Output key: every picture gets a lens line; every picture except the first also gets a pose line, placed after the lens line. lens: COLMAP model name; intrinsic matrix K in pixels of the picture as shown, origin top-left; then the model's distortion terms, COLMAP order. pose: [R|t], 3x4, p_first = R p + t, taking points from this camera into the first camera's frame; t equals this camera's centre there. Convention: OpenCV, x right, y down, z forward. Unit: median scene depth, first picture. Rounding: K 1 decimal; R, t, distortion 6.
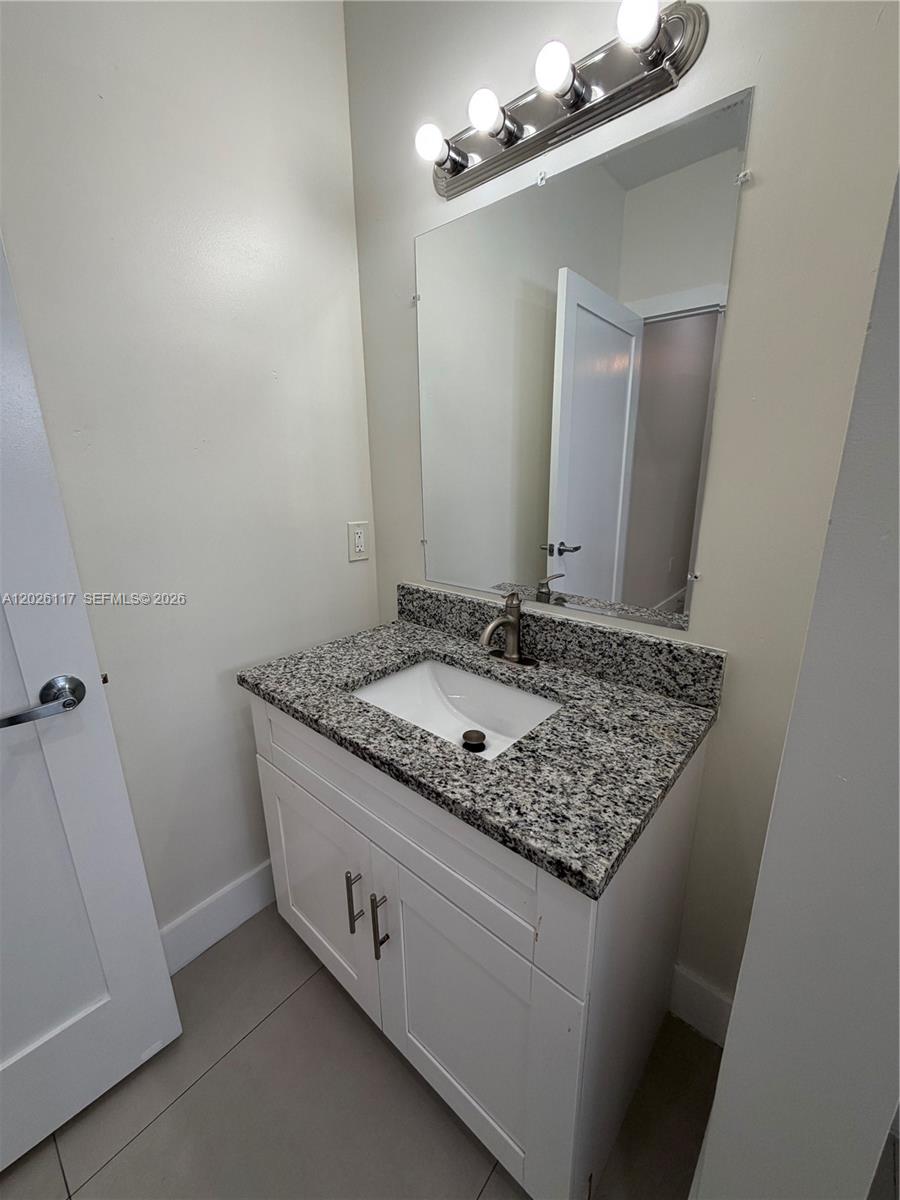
lens RADIAL K [[477.9, 0, 450.0], [0, 477.9, 600.0], [0, 0, 1]] dist [-0.000931, -0.000513]
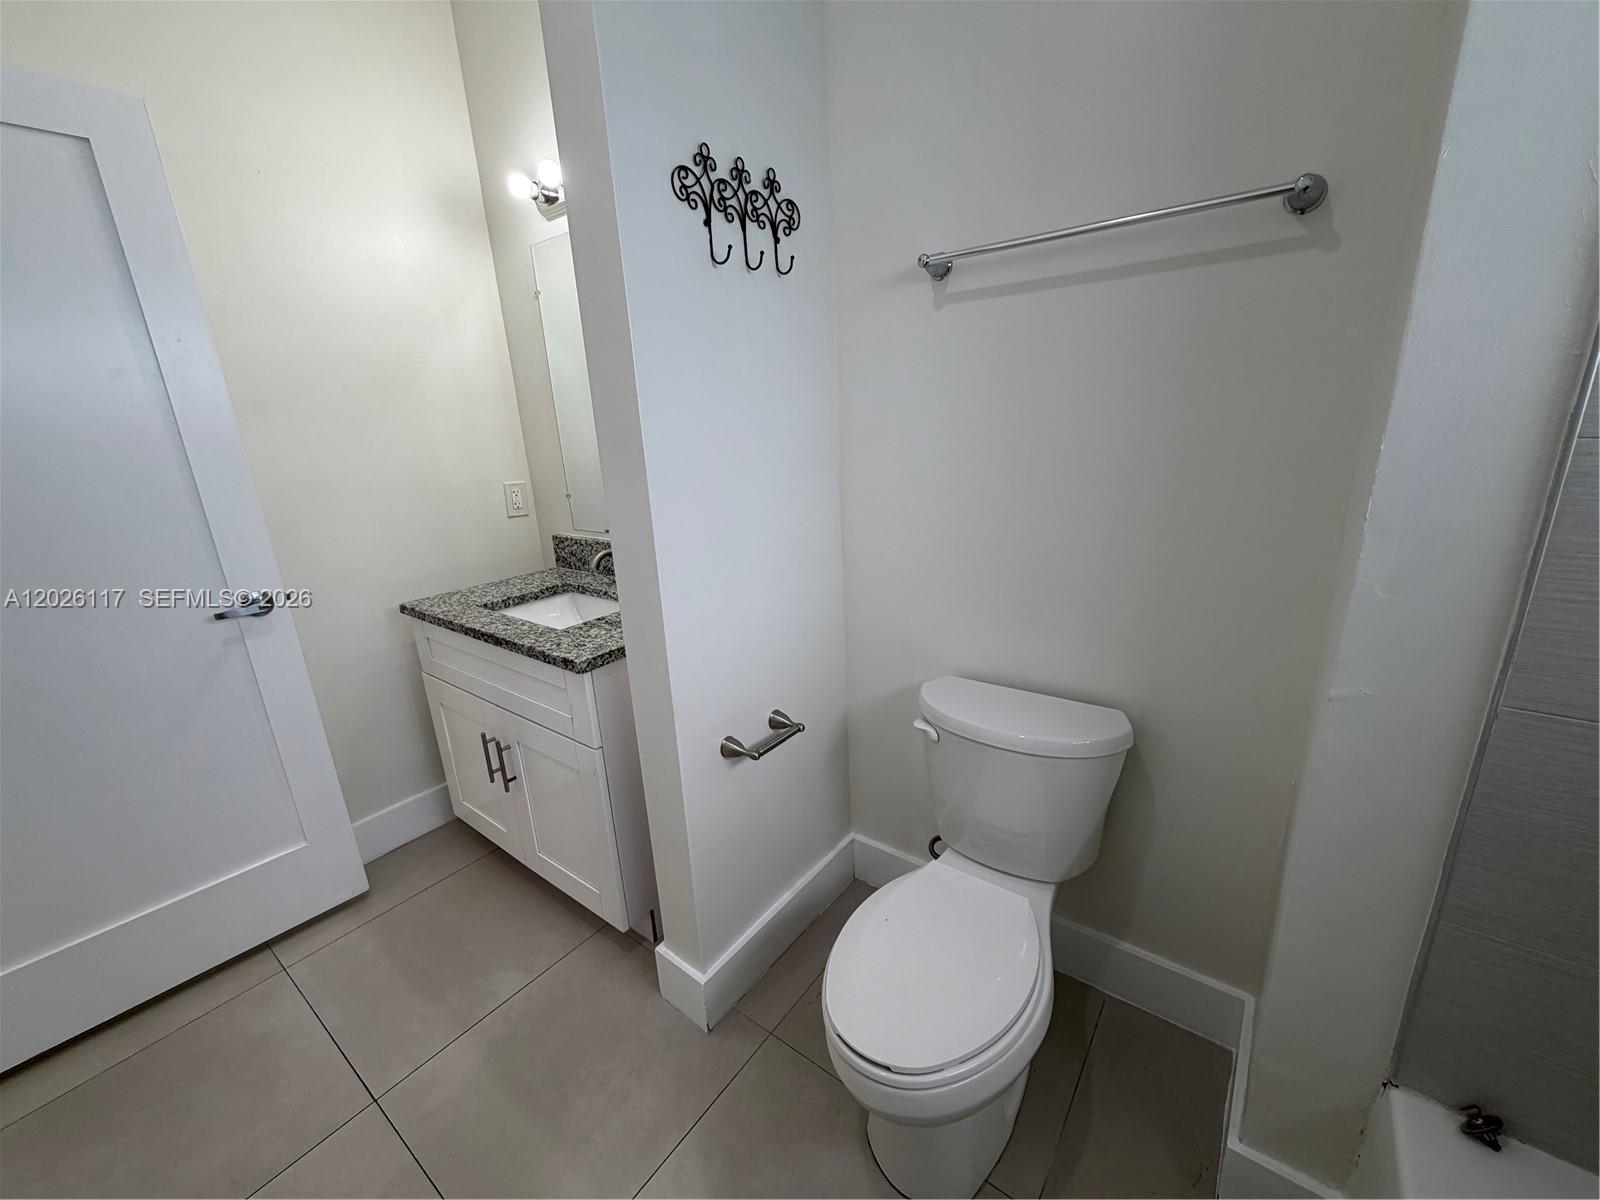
lens RADIAL K [[637.2, 0, 805.8], [0, 637.2, 605.4], [0, 0, 1]] dist [-0.000931, -0.000513]
pose [[0.996619, -0.051870, 0.063716, 0.532926], [0.051152, 0.998608, 0.012847, 0.200576], [-0.064294, -0.009544, 0.997885, -0.764115]]
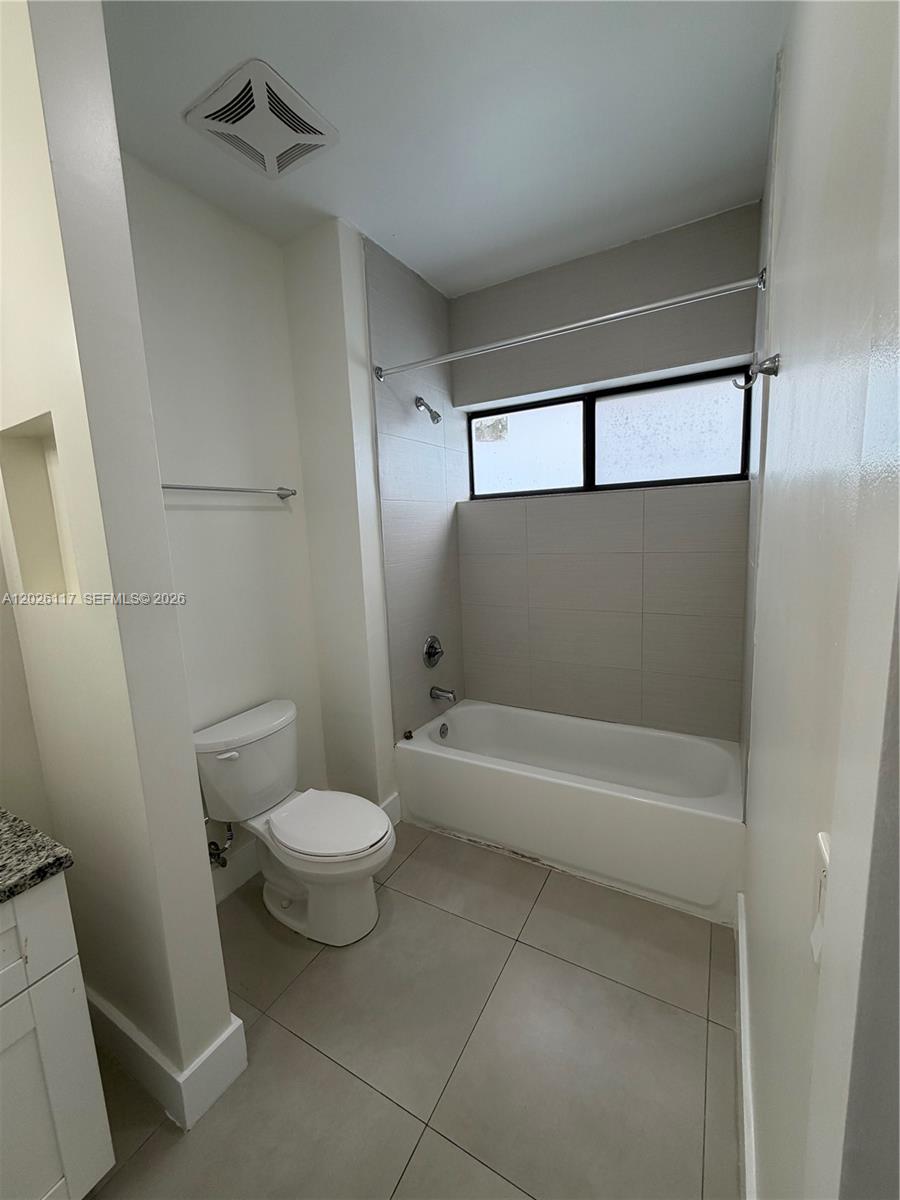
lens RADIAL K [[477.9, 0, 450.0], [0, 477.9, 600.0], [0, 0, 1]] dist [-0.000931, -0.000513]
pose [[-0.197381, -0.130077, 0.971659, -0.745807], [0.303257, 0.934441, 0.186697, -0.069042], [-0.932242, 0.331513, -0.144994, -0.141591]]
